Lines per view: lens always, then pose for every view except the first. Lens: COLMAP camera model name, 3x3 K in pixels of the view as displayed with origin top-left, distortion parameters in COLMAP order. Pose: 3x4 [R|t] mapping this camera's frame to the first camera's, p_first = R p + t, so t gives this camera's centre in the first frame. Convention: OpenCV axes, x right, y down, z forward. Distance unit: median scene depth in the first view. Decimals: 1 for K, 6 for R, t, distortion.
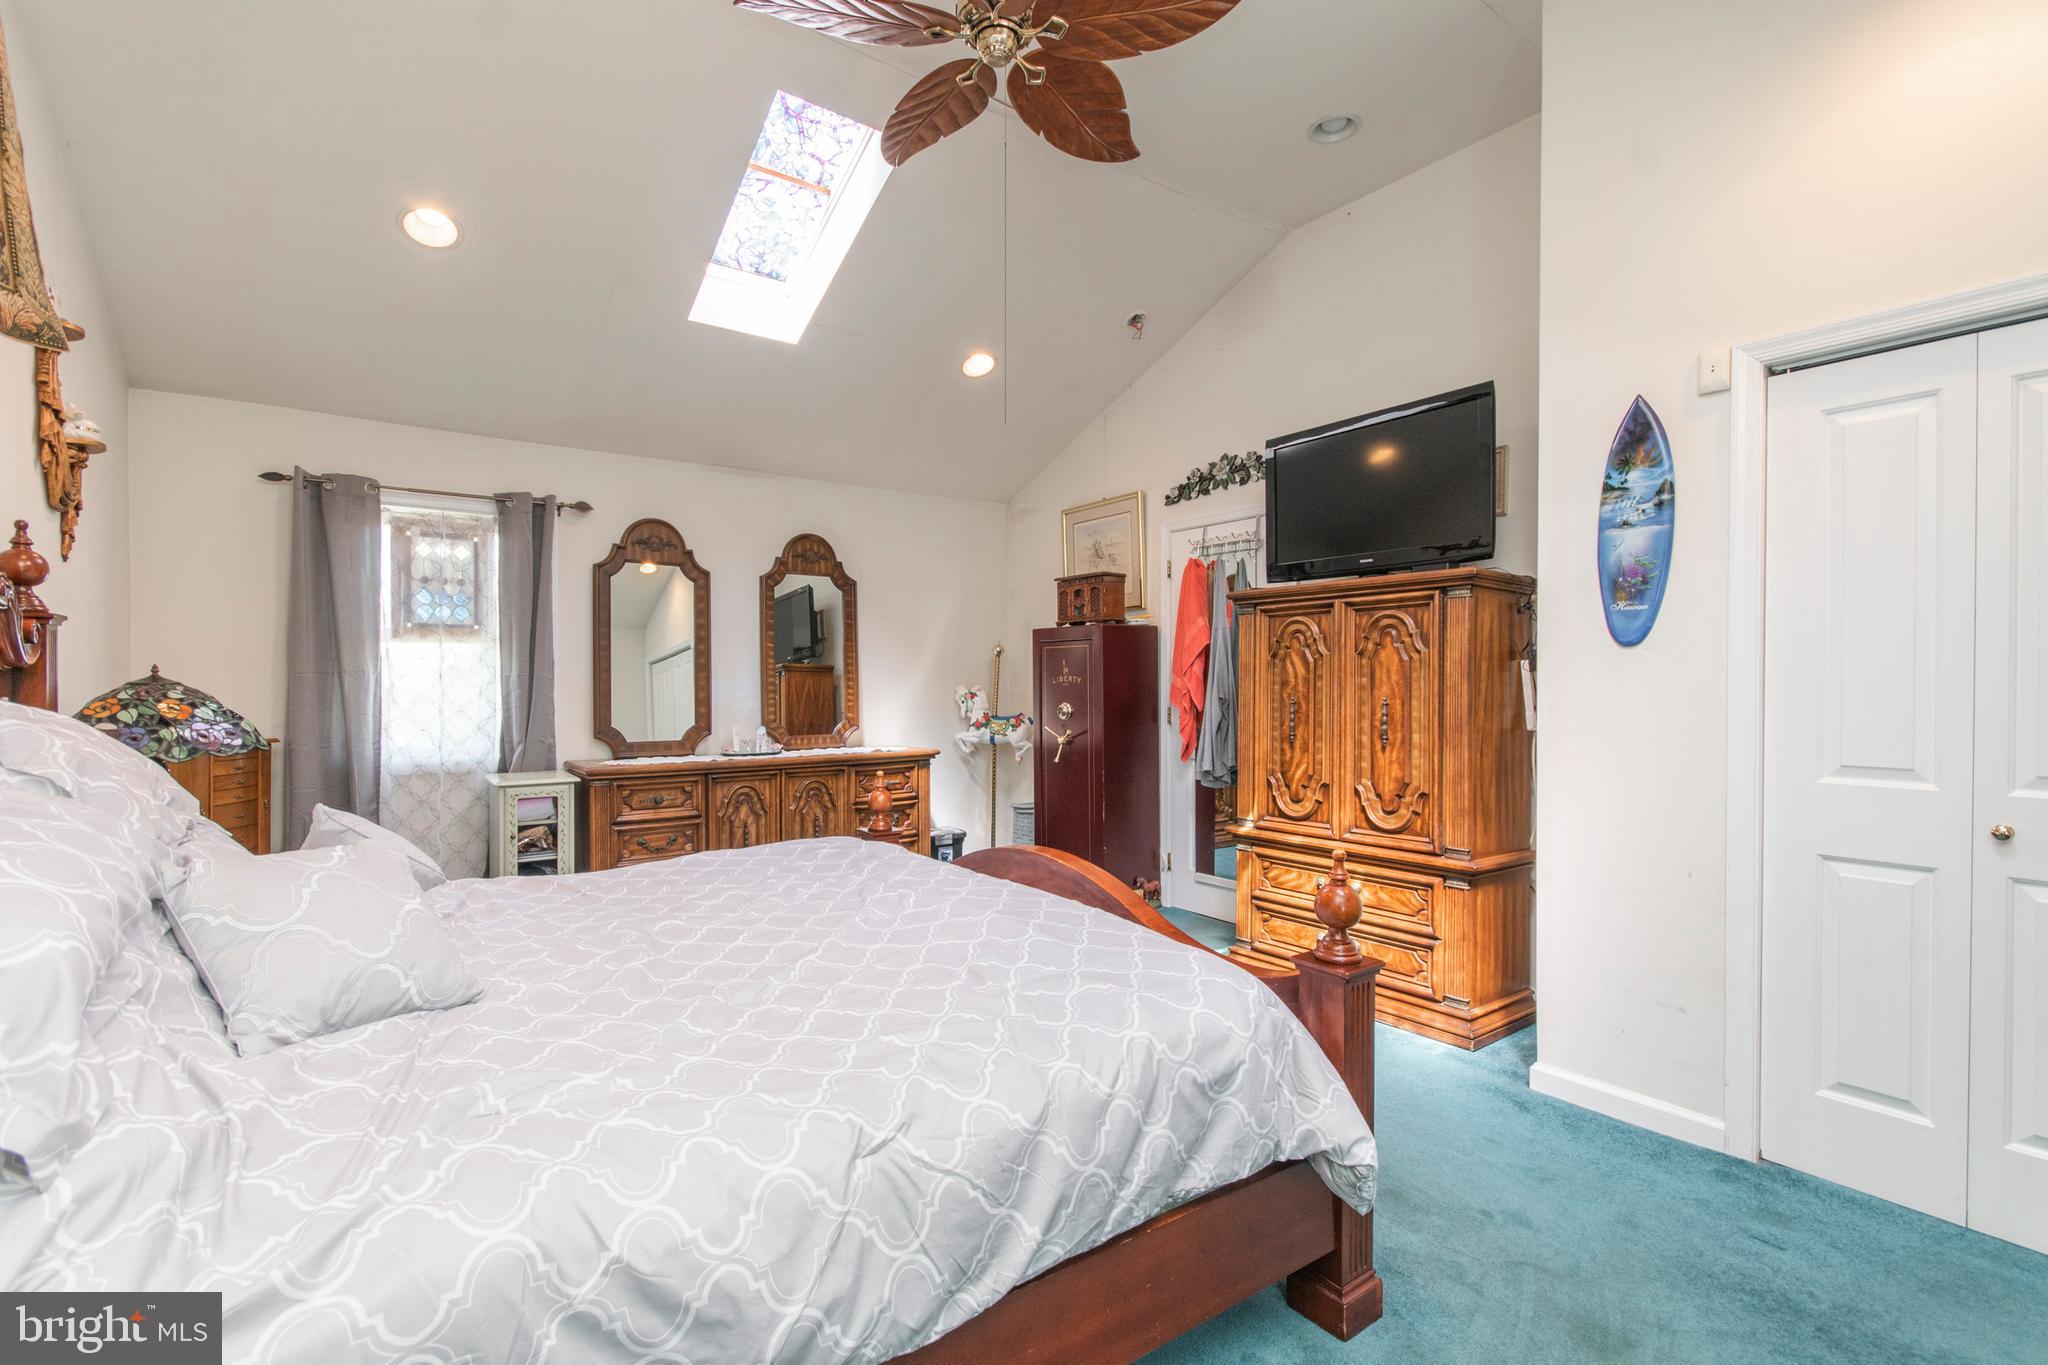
lens RADIAL K [[919.5, 0, 1014.3], [0, 919.5, 690.2], [0, 0, 1]] dist [0.001776, 0.000506]
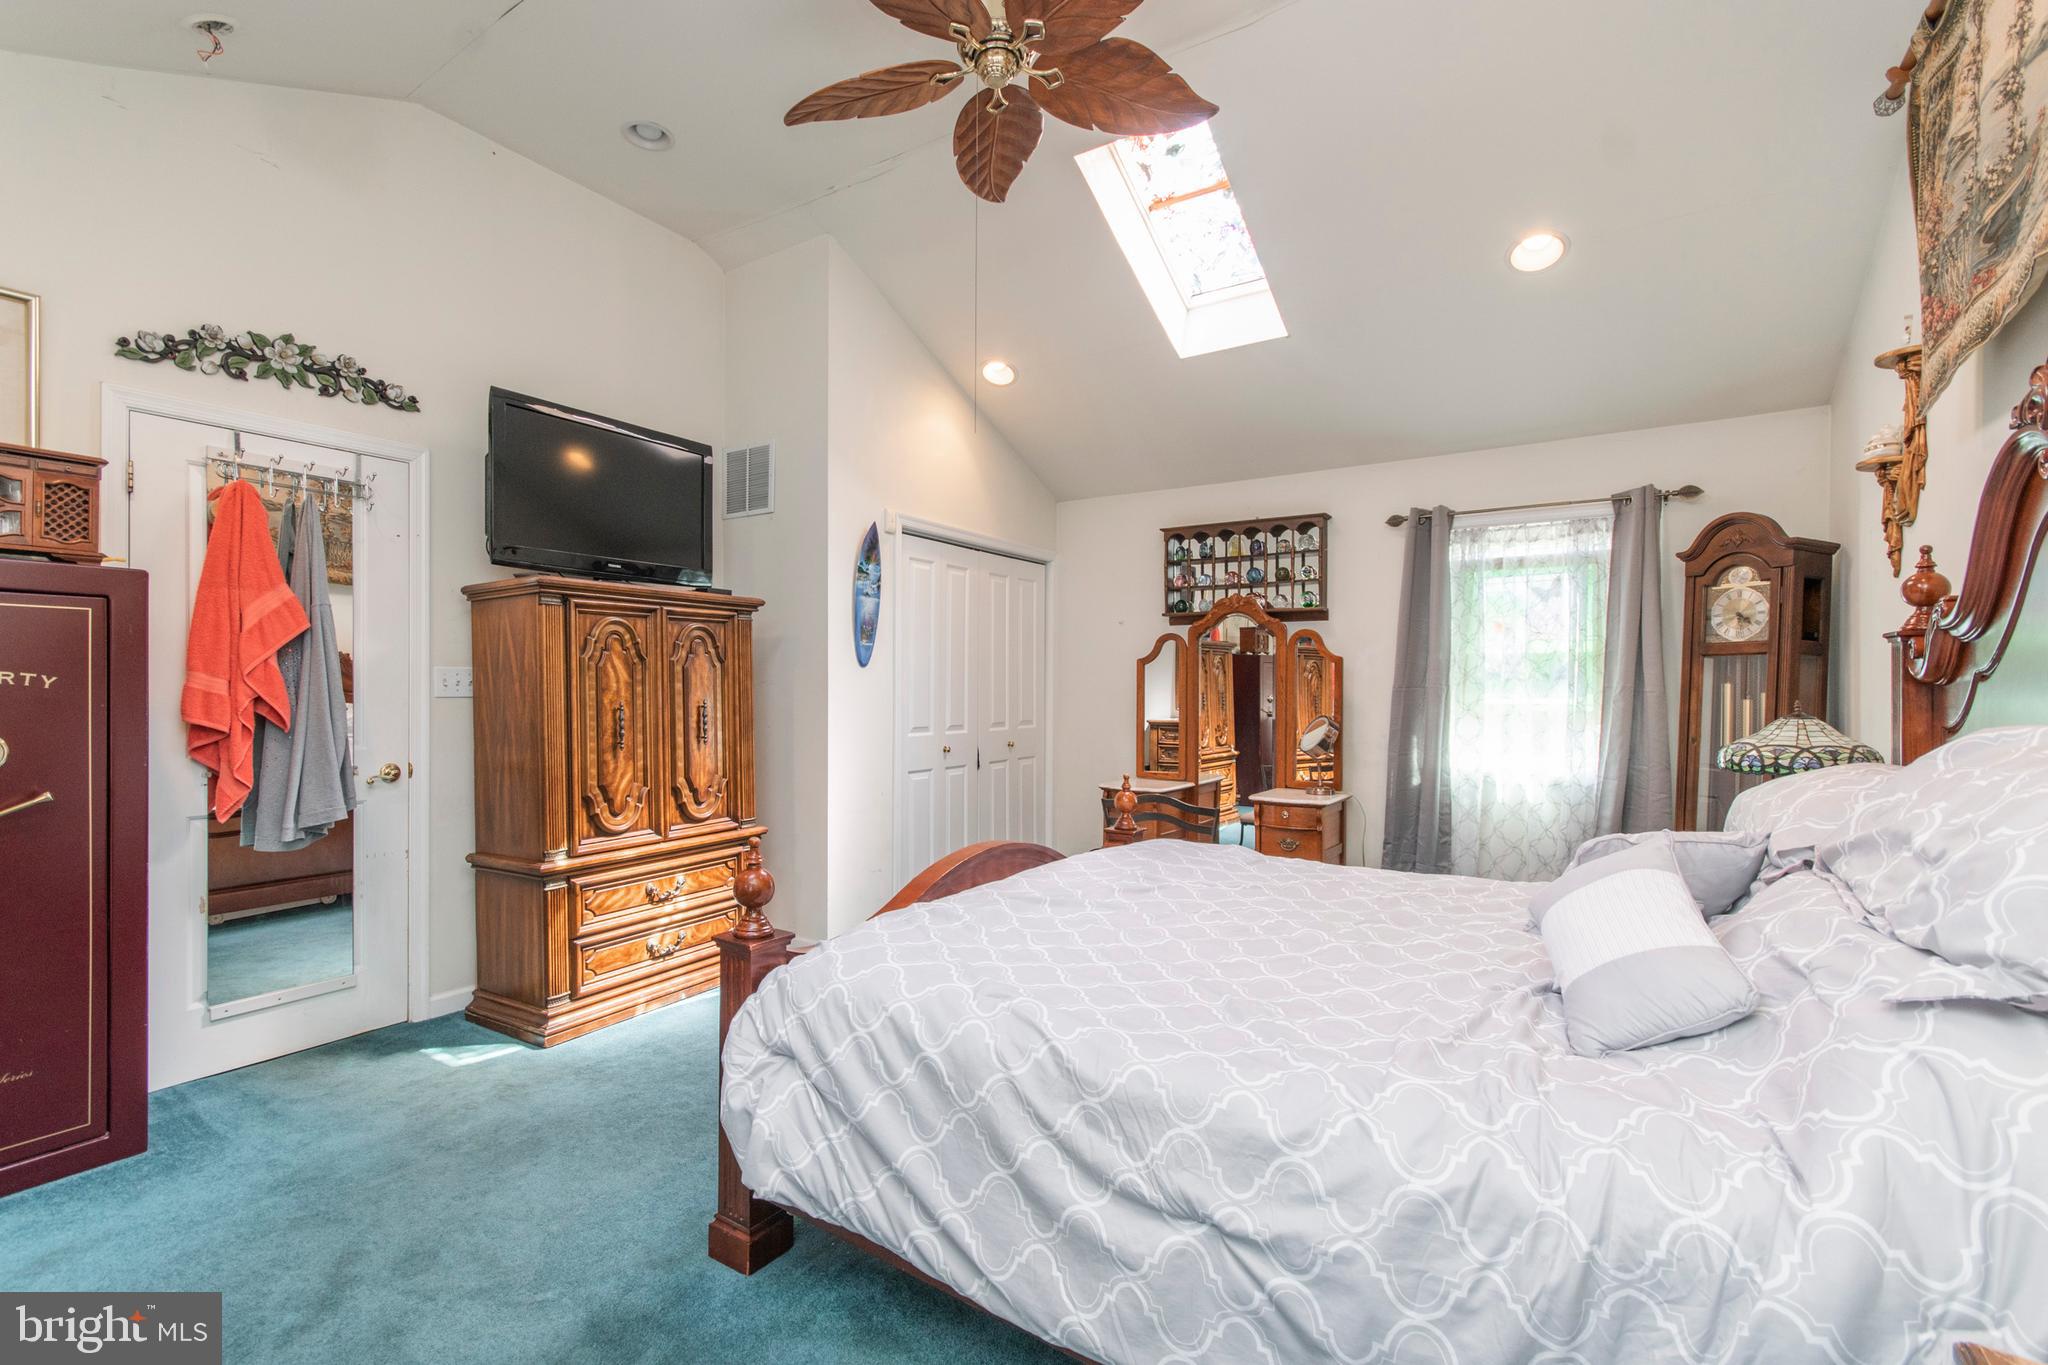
lens RADIAL K [[919.5, 0, 1014.3], [0, 919.5, 690.2], [0, 0, 1]] dist [0.001776, 0.000506]
pose [[-0.370567, -0.000176, 0.928806, -0.717544], [0.007850, 0.999964, 0.003322, -0.005477], [-0.928773, 0.008522, -0.370552, 0.979038]]
